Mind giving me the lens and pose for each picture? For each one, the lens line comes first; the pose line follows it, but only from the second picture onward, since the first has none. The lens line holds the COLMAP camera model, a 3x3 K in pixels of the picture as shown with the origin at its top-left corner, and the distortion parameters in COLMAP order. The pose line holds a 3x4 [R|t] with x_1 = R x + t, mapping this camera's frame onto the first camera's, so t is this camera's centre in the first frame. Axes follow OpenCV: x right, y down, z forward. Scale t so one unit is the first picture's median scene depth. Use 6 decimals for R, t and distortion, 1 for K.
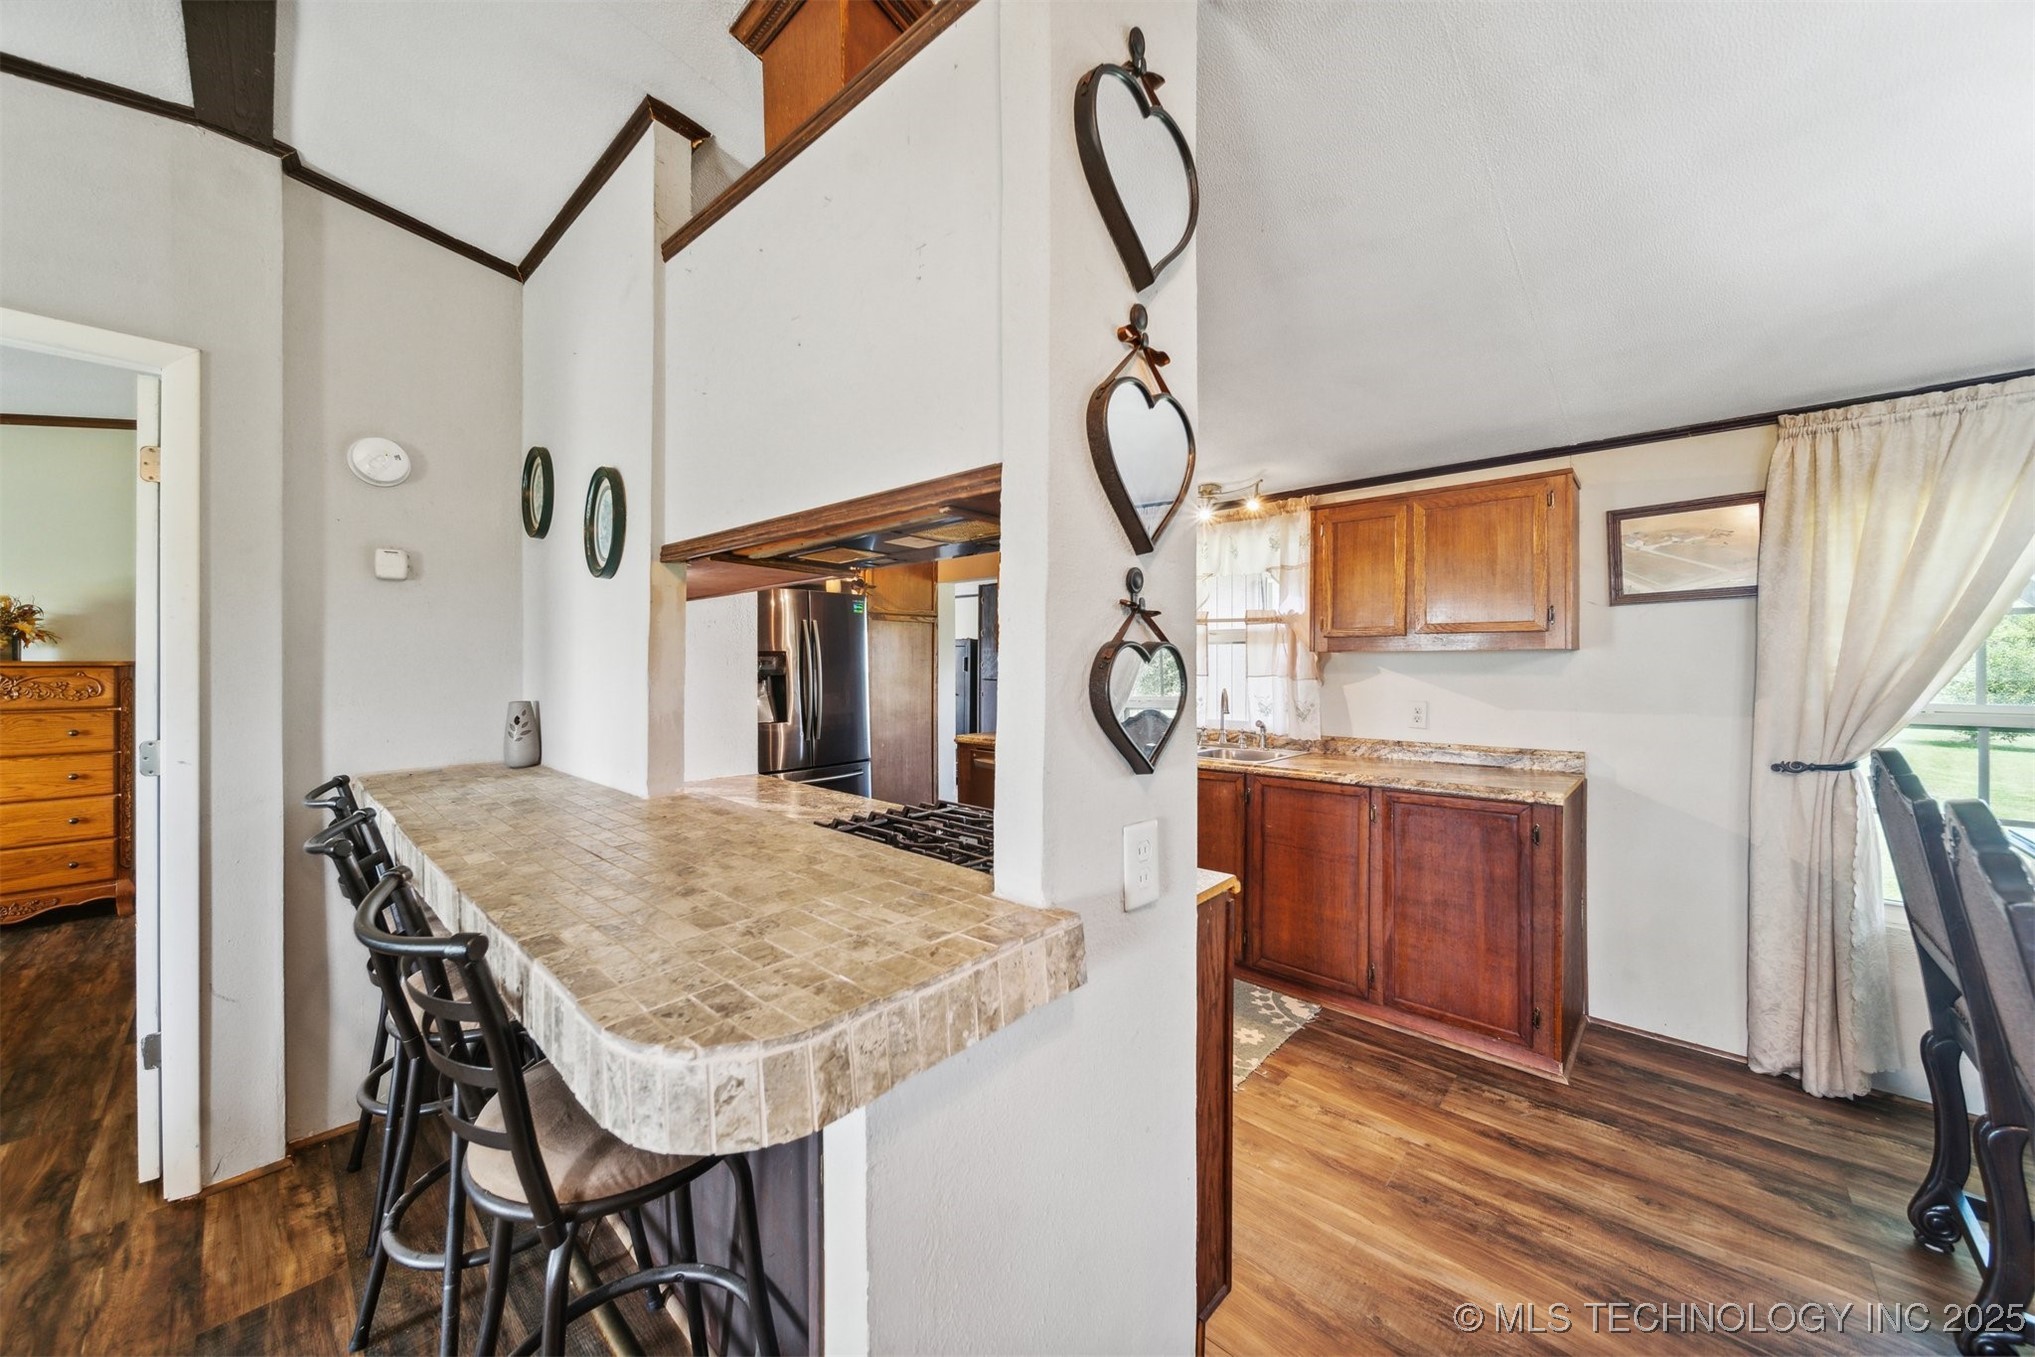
lens RADIAL K [[712.5, 0, 1009.9], [0, 712.5, 666.3], [0, 0, 1]] dist [-0.002092, -0.000226]
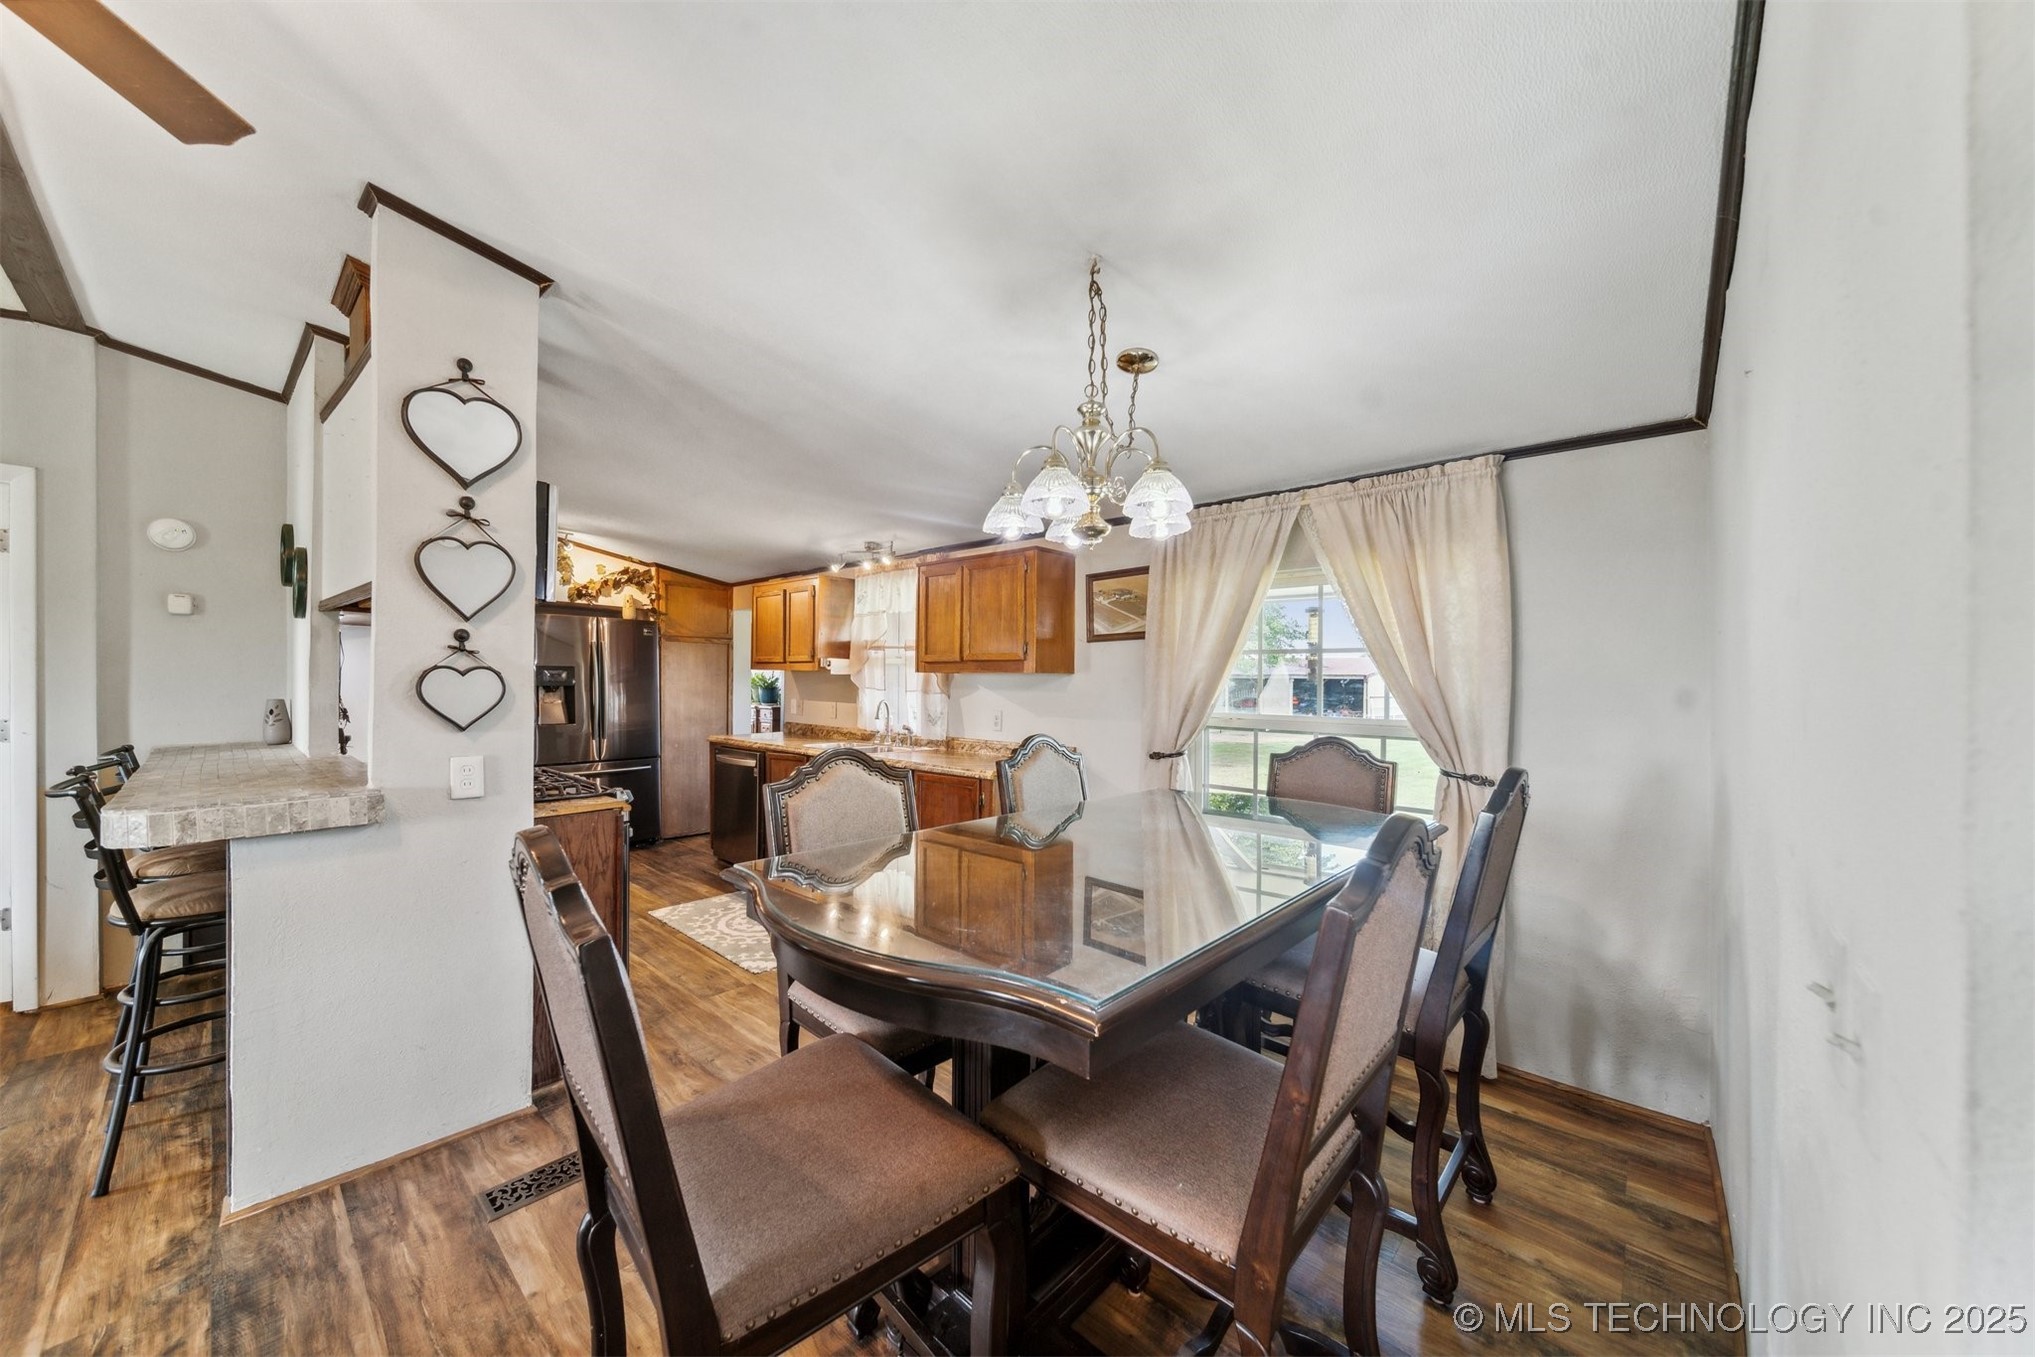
lens RADIAL K [[728.8, 0, 1000.5], [0, 728.8, 686.6], [0, 0, 1]] dist [0.002018, -0.001274]
pose [[0.999838, 0.012768, 0.012695, 0.728515], [-0.012817, 0.999911, 0.003756, -0.001935], [-0.012646, -0.003918, 0.999912, -0.471219]]
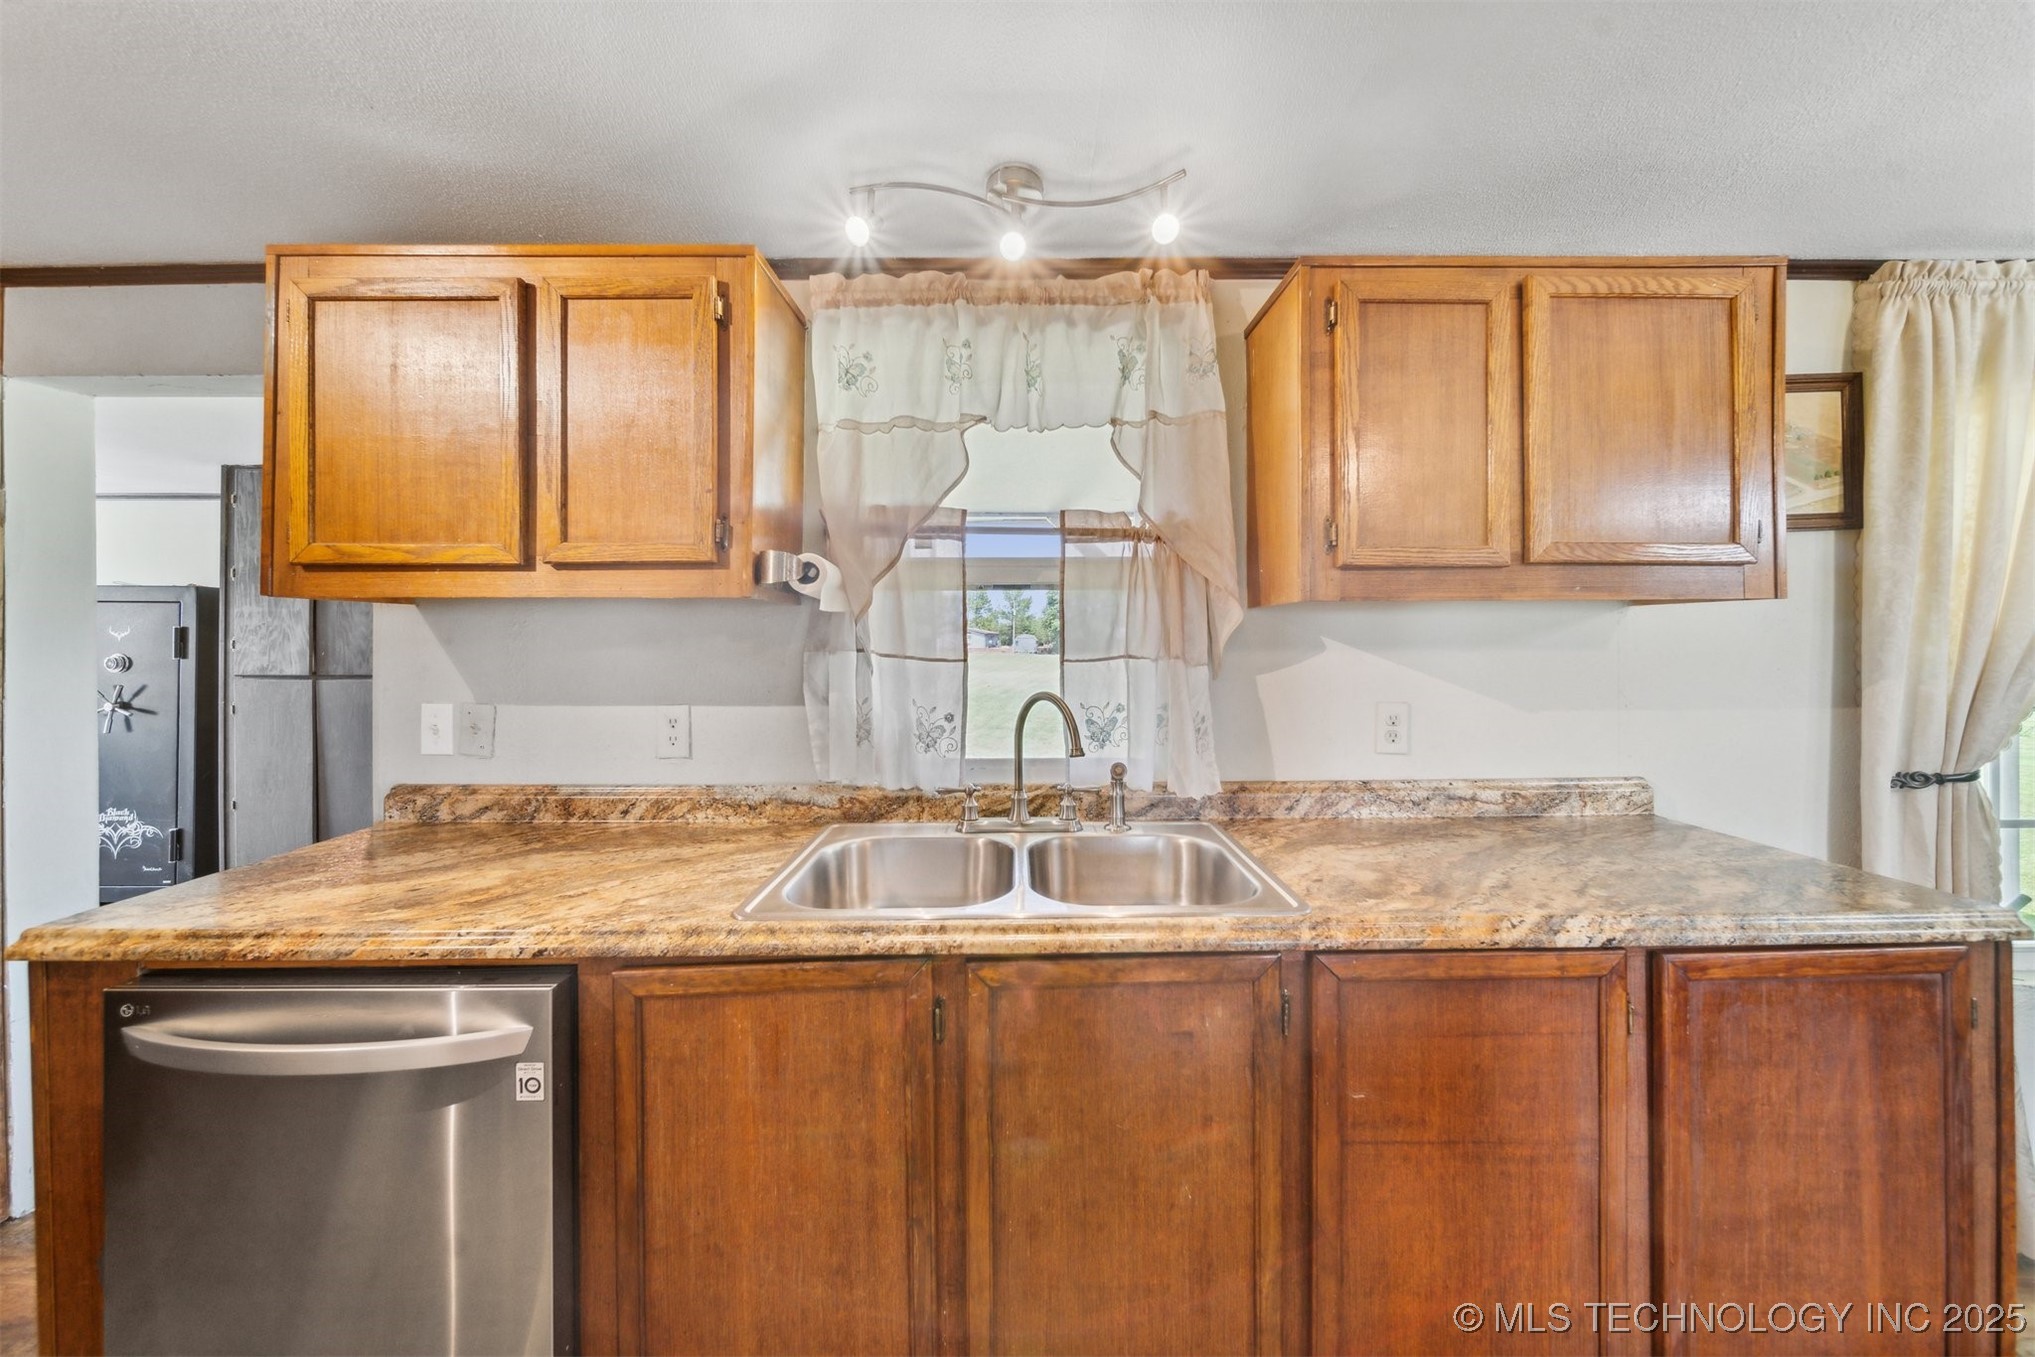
lens RADIAL K [[728.8, 0, 1004.6], [0, 728.8, 640.8], [0, 0, 1]] dist [0.002018, -0.001274]
pose [[0.726244, 0.000588, 0.687436, -0.003627], [0.006517, 0.999949, -0.007740, 0.007591], [-0.687406, 0.010101, 0.726203, 1.047630]]
